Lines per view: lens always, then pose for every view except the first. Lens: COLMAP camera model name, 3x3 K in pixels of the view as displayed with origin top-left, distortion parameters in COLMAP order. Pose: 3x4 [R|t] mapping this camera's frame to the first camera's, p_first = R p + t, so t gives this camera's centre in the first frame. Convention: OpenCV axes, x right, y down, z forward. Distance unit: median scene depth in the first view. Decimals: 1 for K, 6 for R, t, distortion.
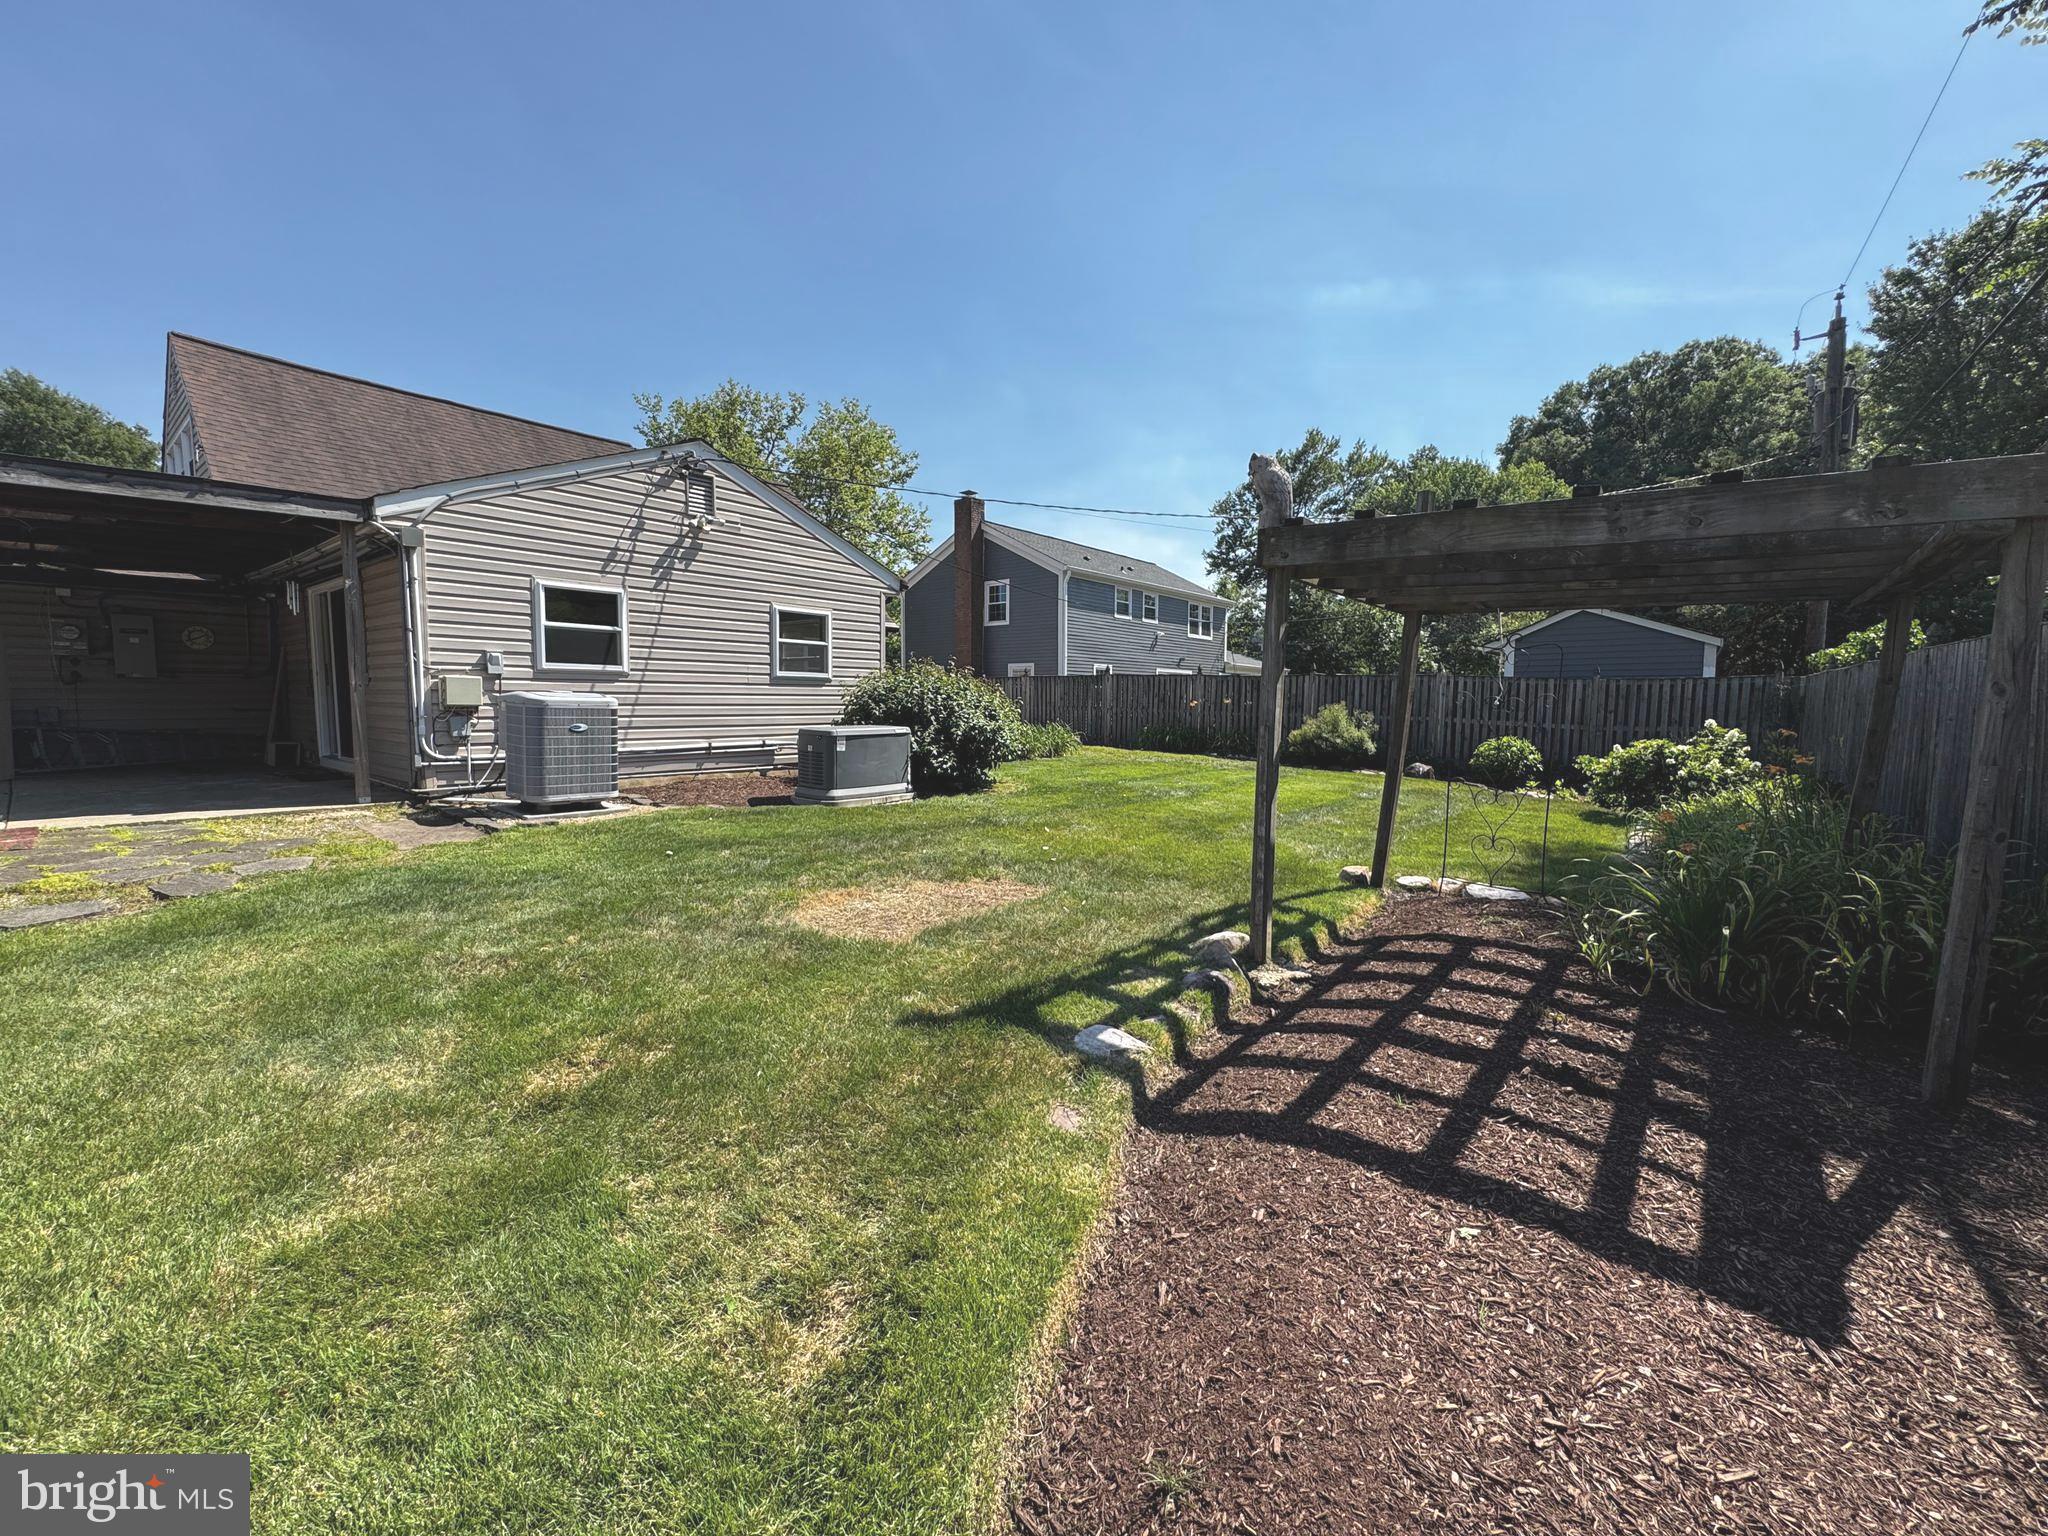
lens RADIAL K [[820.6, 0, 1024.0], [0, 820.6, 768.0], [0, 0, 1]] dist [-0.003363, 0.000206]
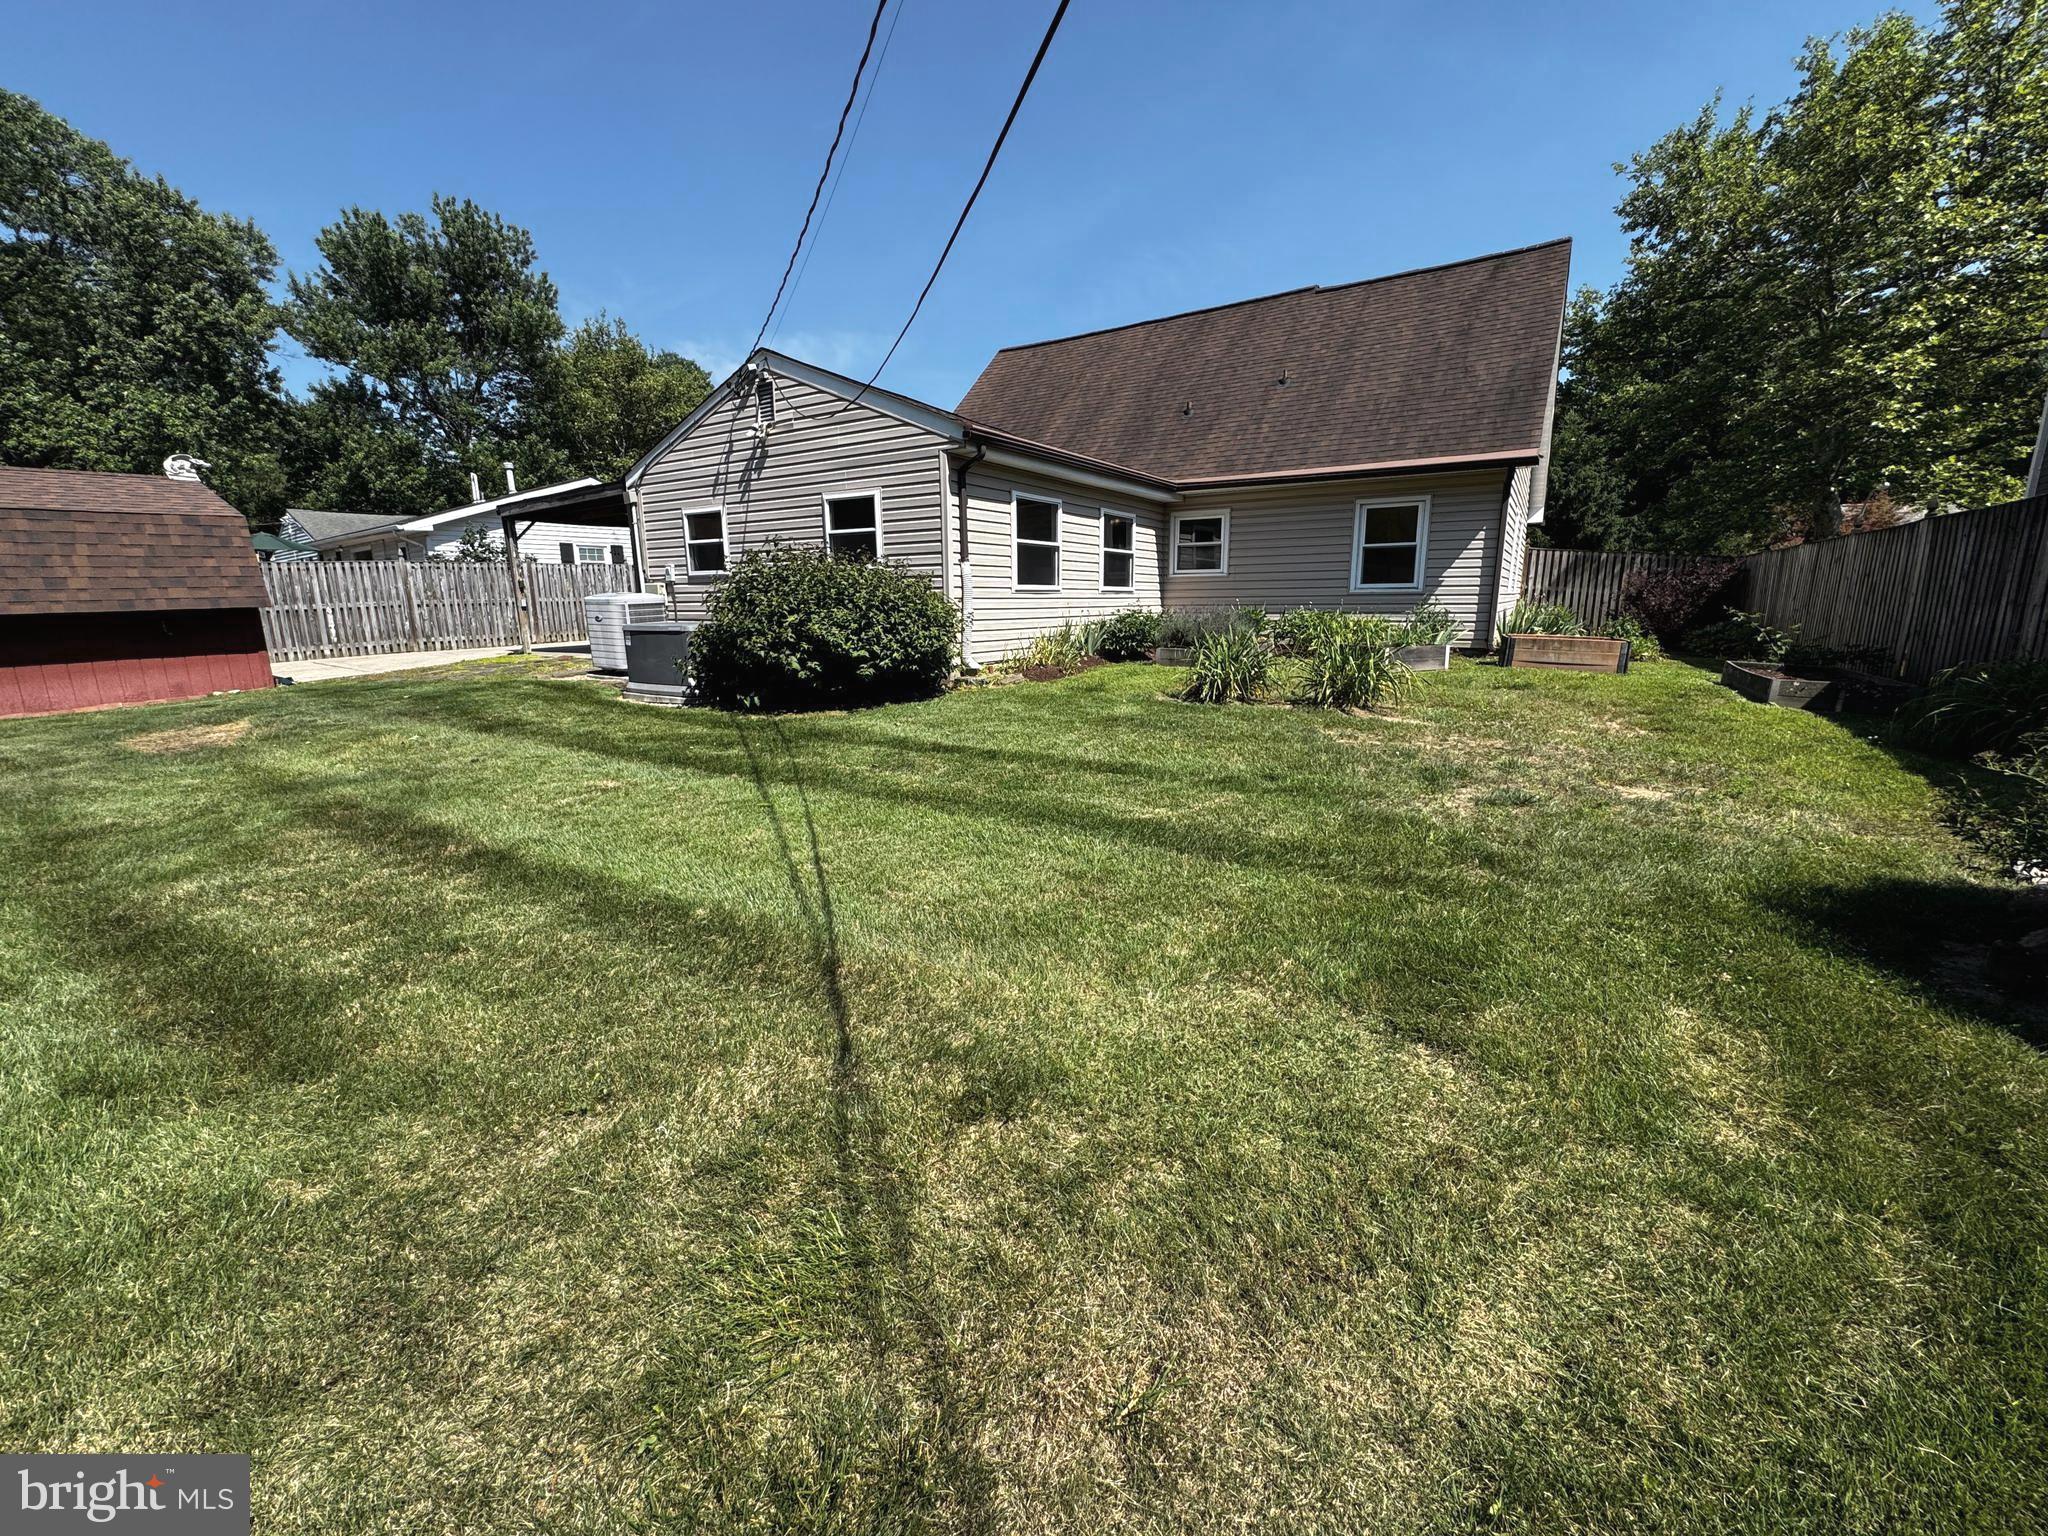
lens RADIAL K [[820.6, 0, 1024.0], [0, 820.6, 768.0], [0, 0, 1]] dist [-0.003363, 0.000206]
pose [[0.136939, 0.211934, -0.967642, 0.840370], [-0.050290, 0.977072, 0.206882, -0.107015], [0.989302, 0.020332, 0.144458, 1.241048]]
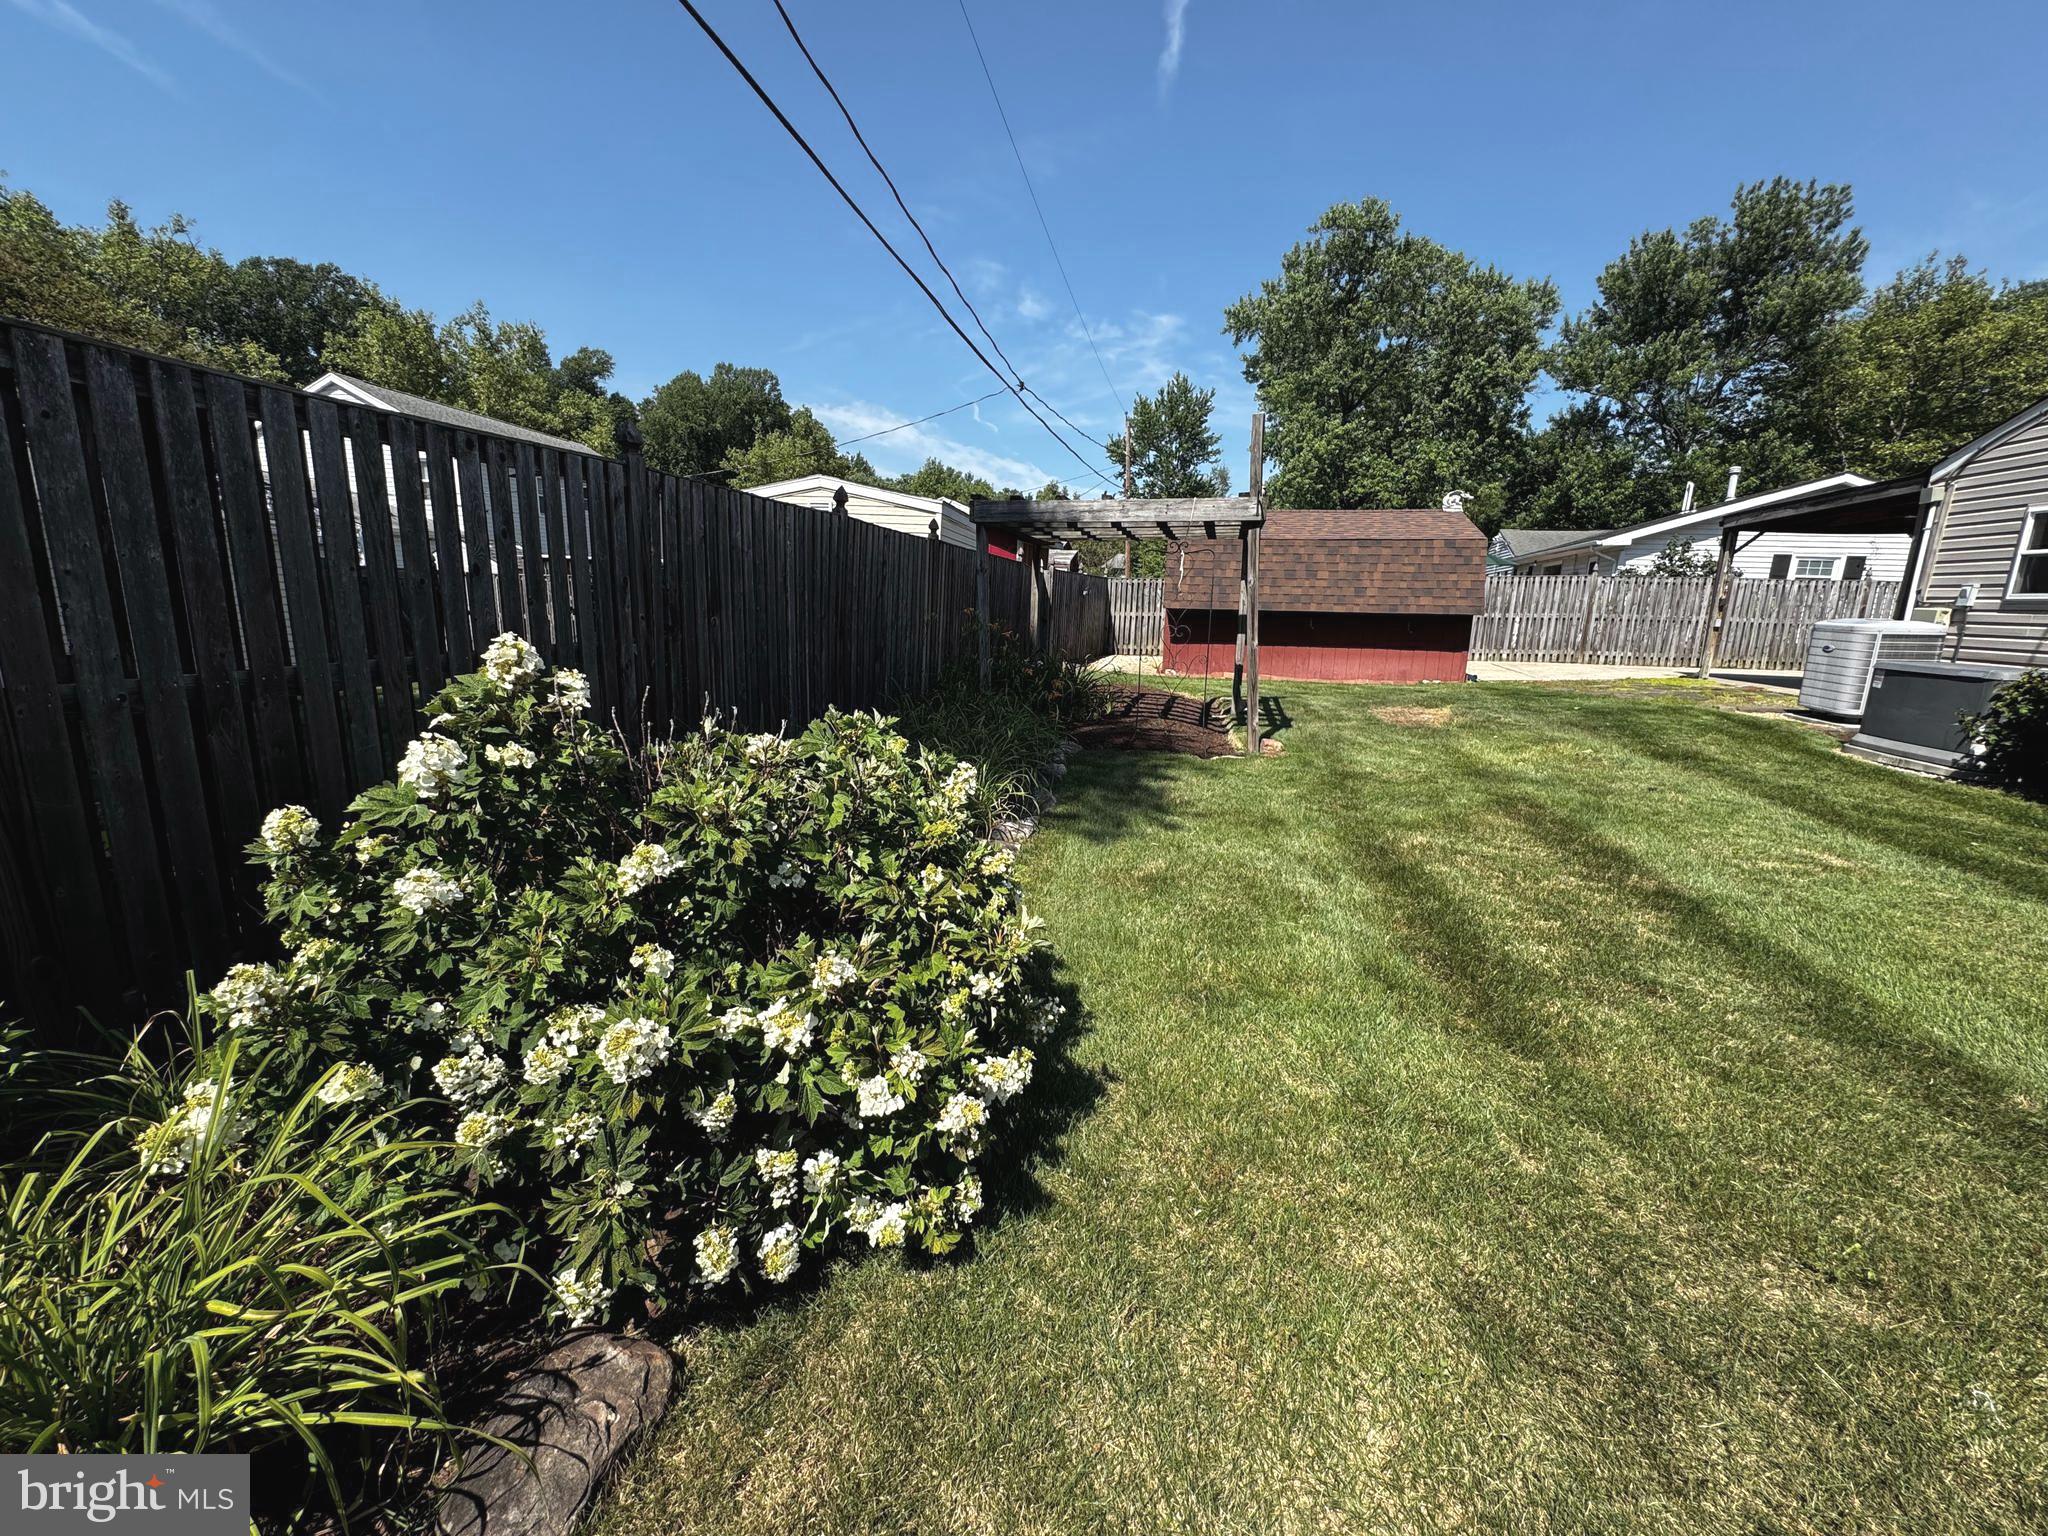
lens RADIAL K [[820.6, 0, 1024.0], [0, 820.6, 768.0], [0, 0, 1]] dist [-0.003363, 0.000206]
pose [[-0.881299, 0.077696, -0.466128, 0.856243], [-0.054113, 0.963310, 0.262879, -0.108803], [0.469450, 0.256898, -0.844760, 1.203772]]
